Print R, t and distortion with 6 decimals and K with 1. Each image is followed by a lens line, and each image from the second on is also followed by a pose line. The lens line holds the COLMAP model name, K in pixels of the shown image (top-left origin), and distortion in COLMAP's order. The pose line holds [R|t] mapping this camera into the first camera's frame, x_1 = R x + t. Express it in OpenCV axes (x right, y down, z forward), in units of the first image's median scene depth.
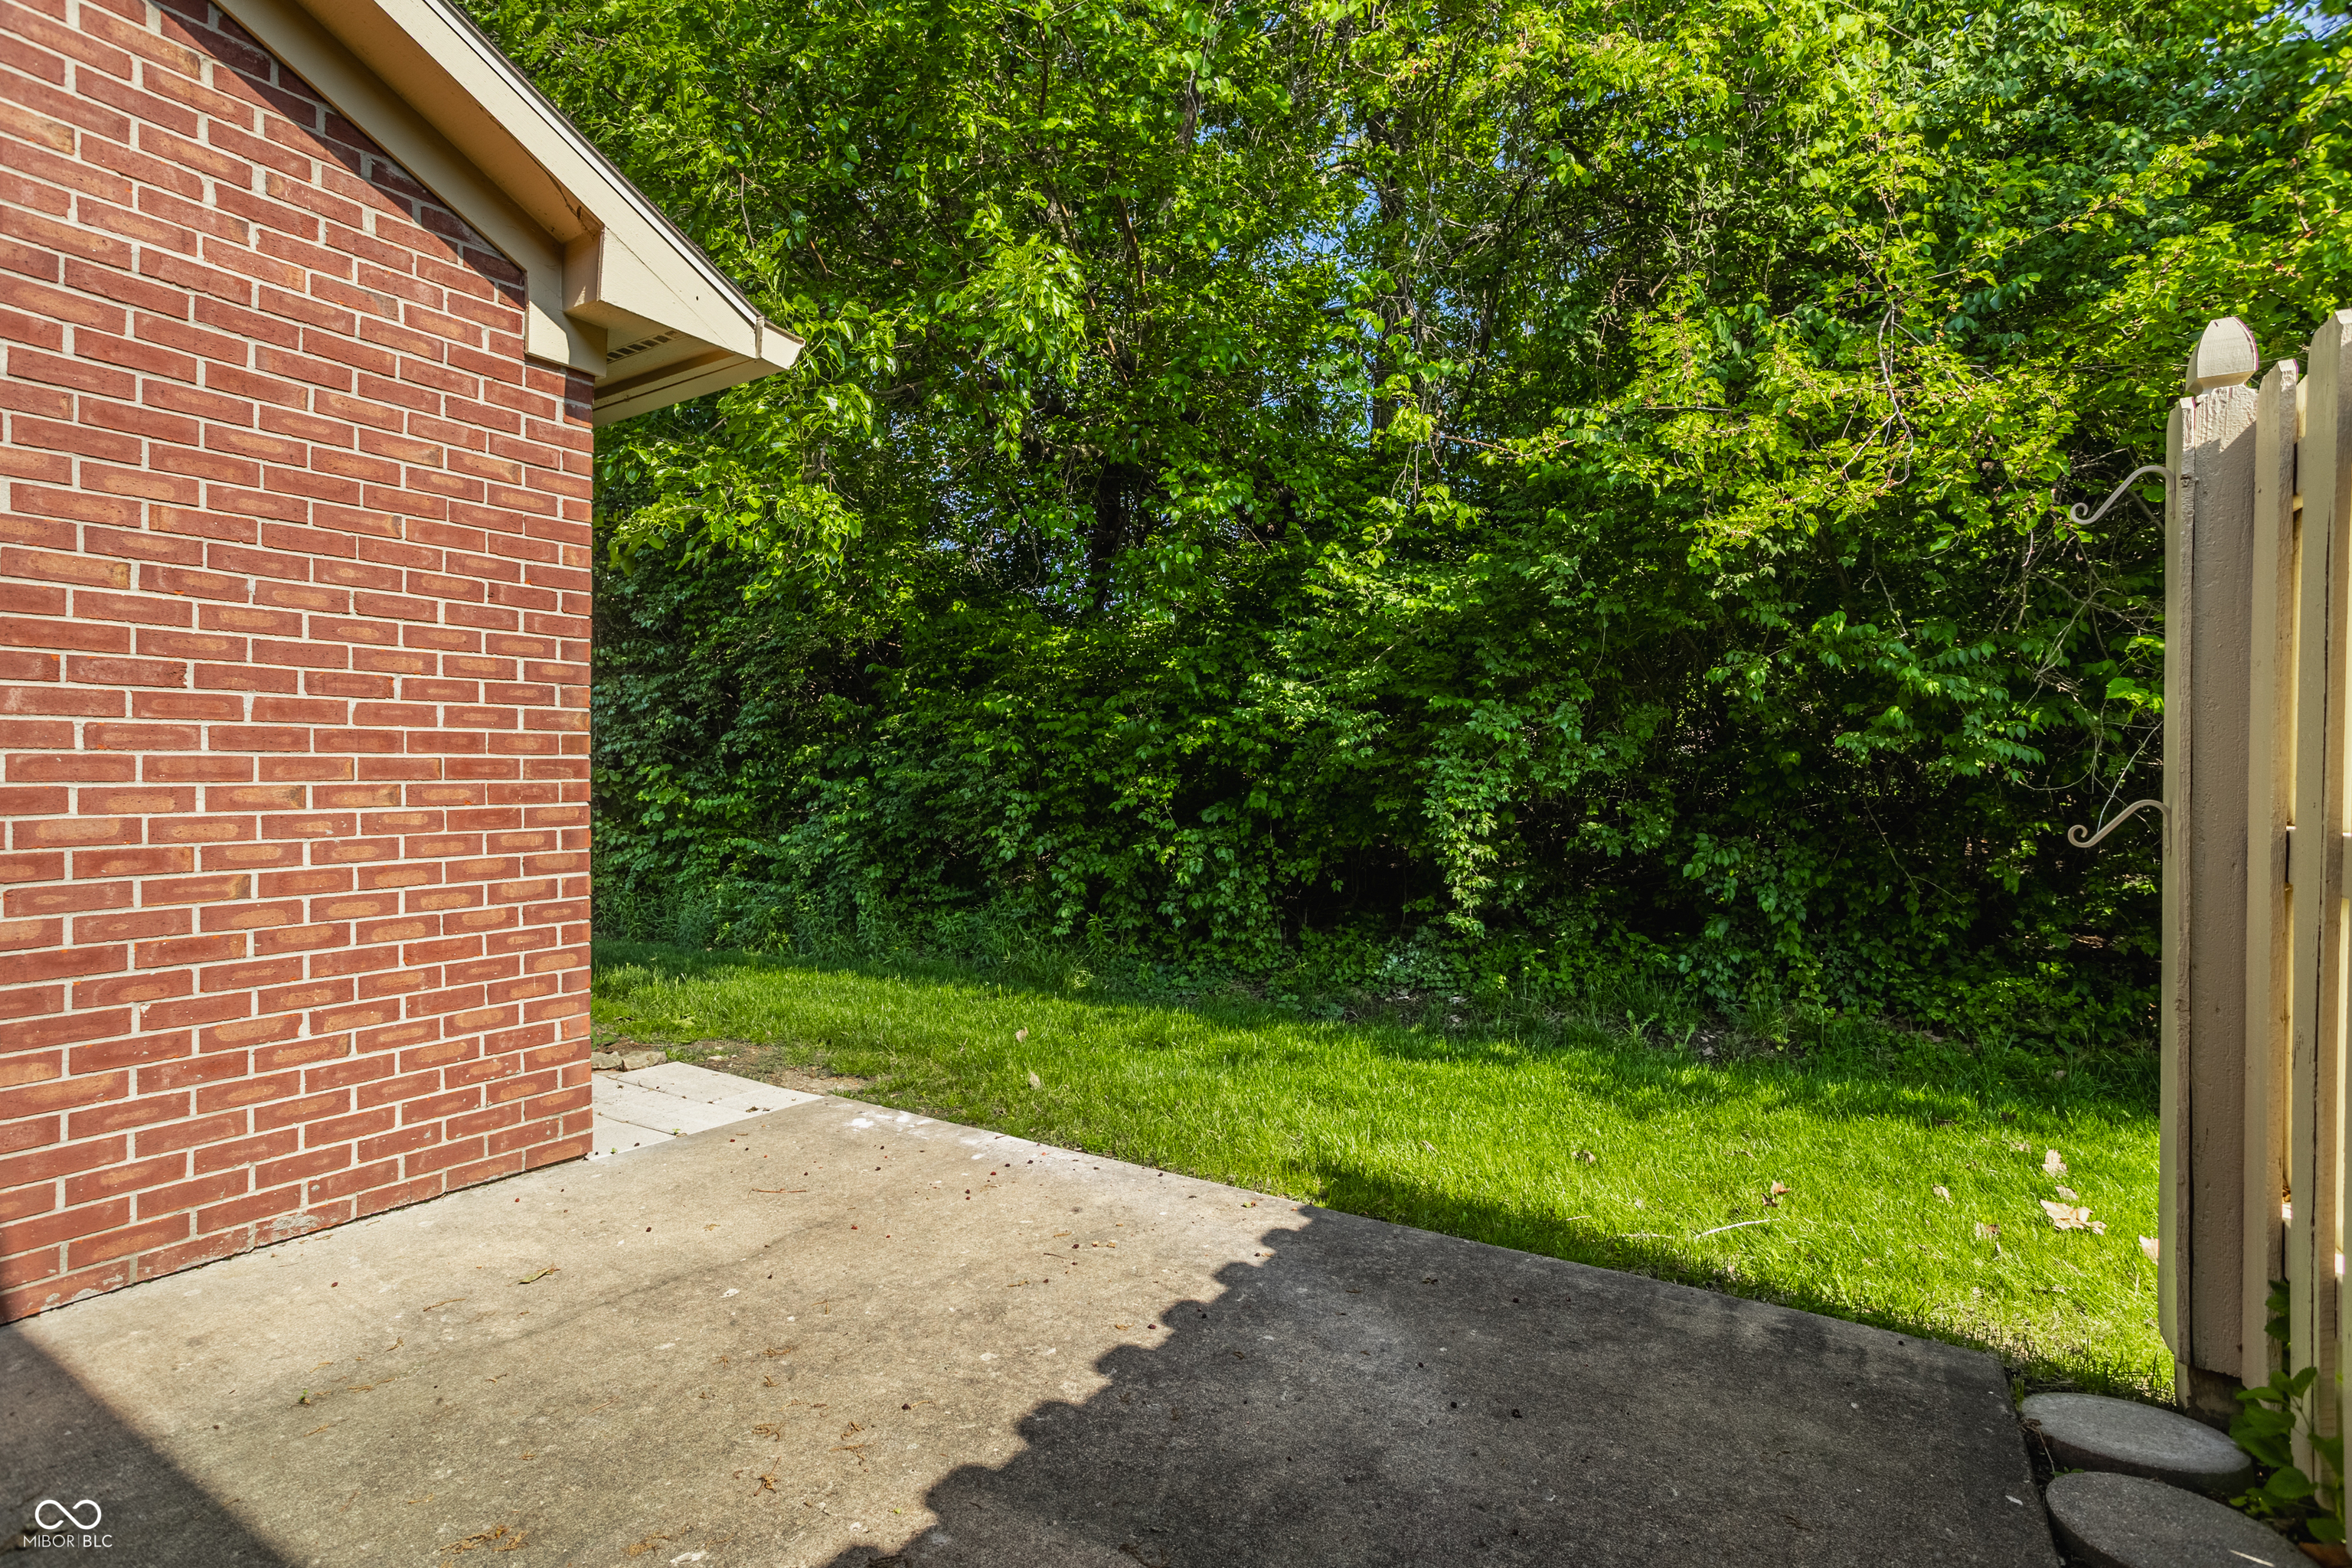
lens RADIAL K [[1125.6, 0, 1166.2], [0, 1125.6, 768.7], [0, 0, 1]] dist [-0.058405, 0.035661]
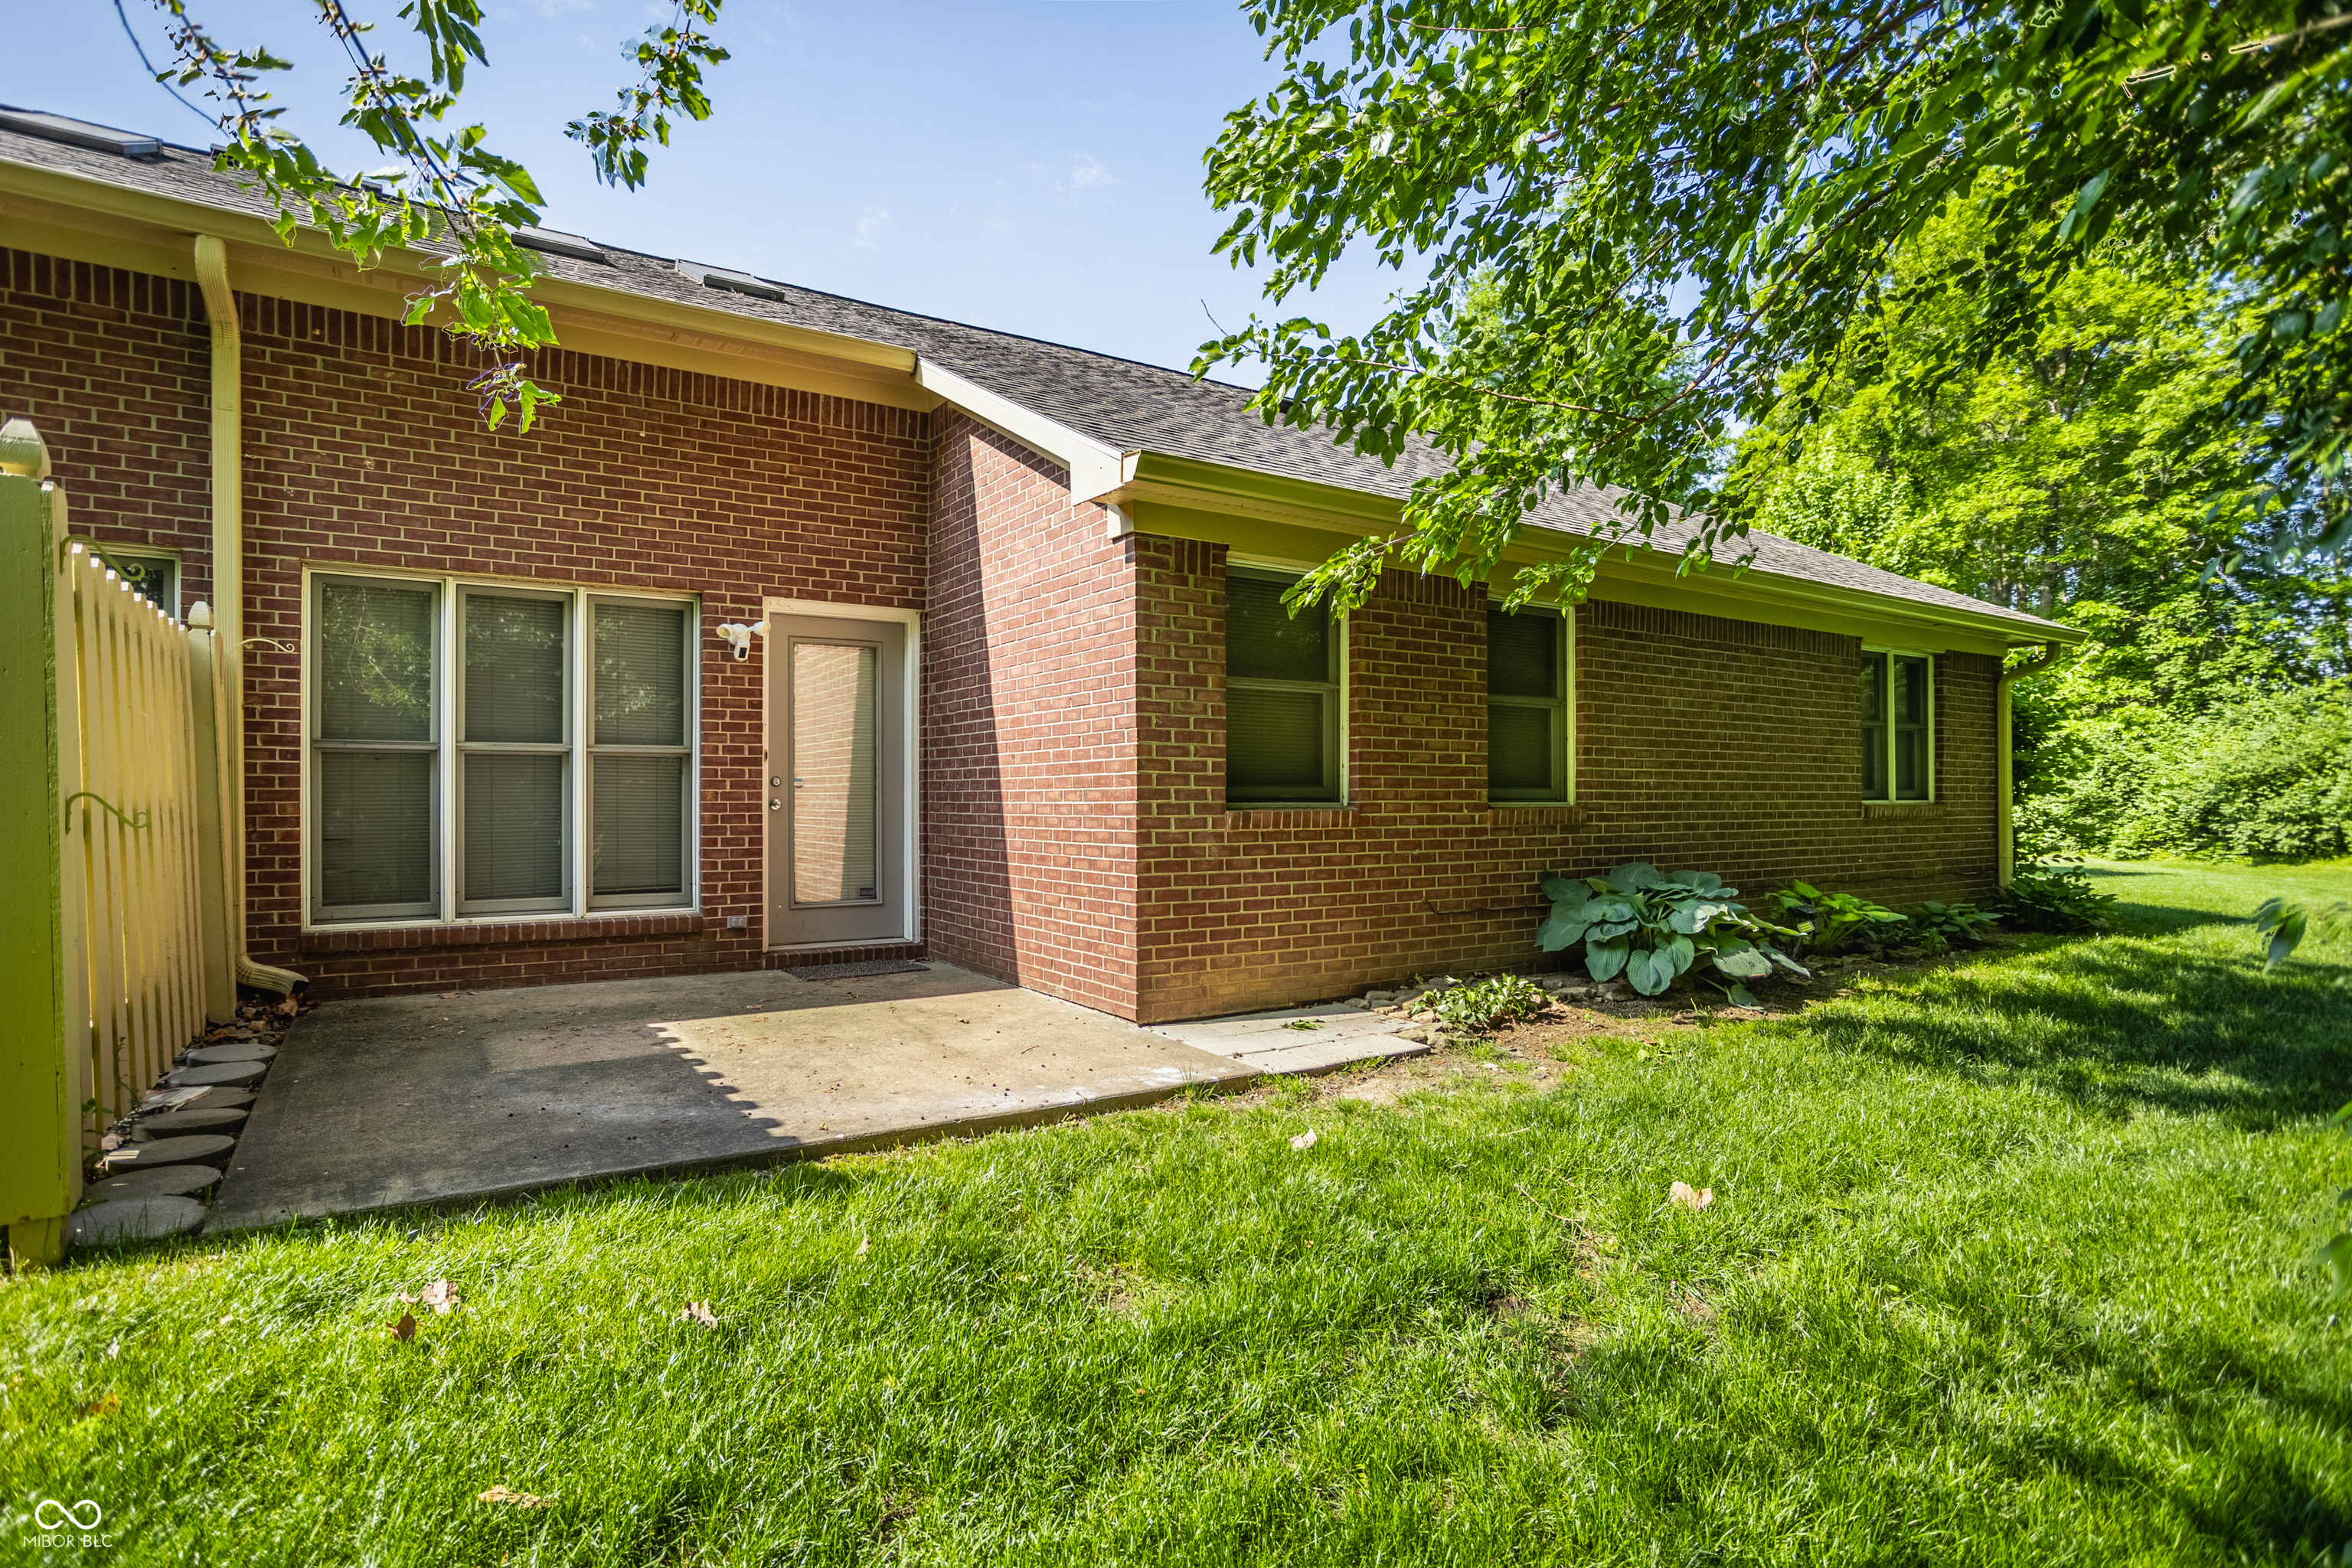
lens RADIAL K [[1176.1, 0, 1124.1], [0, 1176.1, 800.9], [0, 0, 1]] dist [-0.065612, 0.043062]
pose [[-0.436316, 0.002408, -0.899790, 1.141419], [0.007502, 0.999971, -0.000961, 0.036080], [0.899762, -0.007169, -0.436322, 1.957038]]
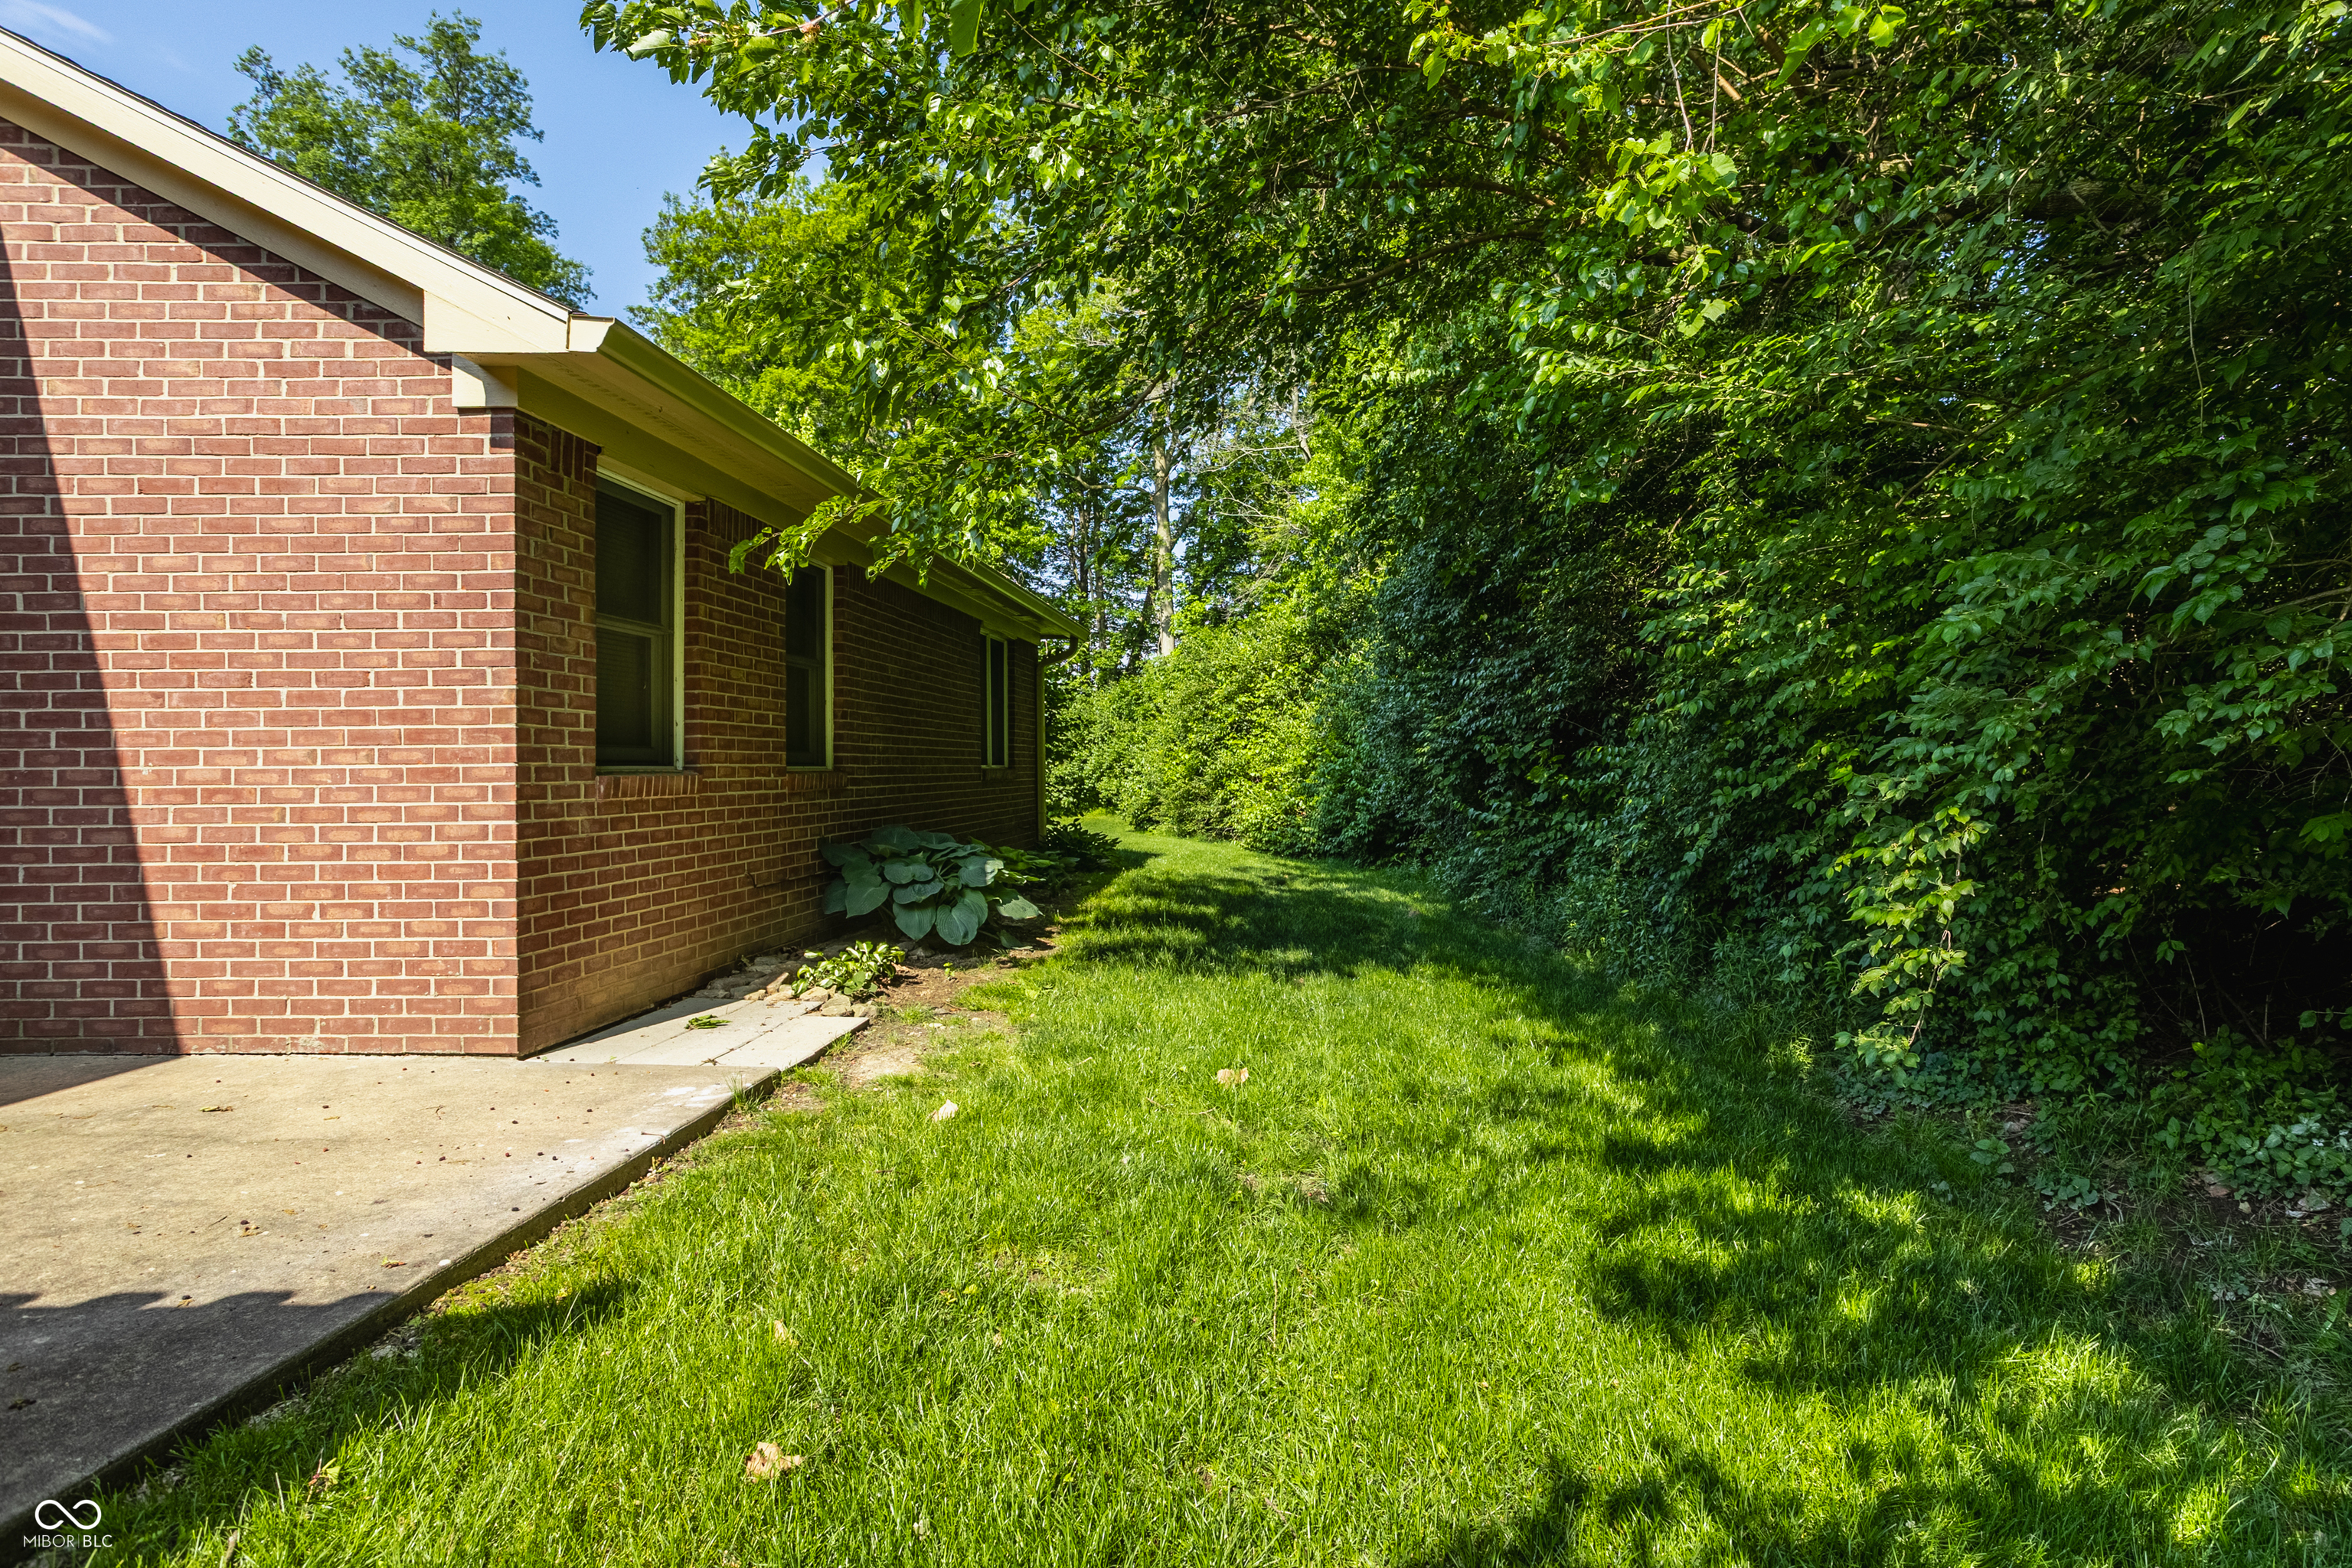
lens RADIAL K [[1263.6, 0, 1274.5], [0, 1263.6, 760.0], [0, 0, 1]] dist [-0.034945, 0.028041]
pose [[0.527170, -0.005543, -0.849742, 1.220050], [0.010518, 0.999945, 0.000002, 0.040269], [0.849695, -0.008939, 0.527199, 1.120117]]
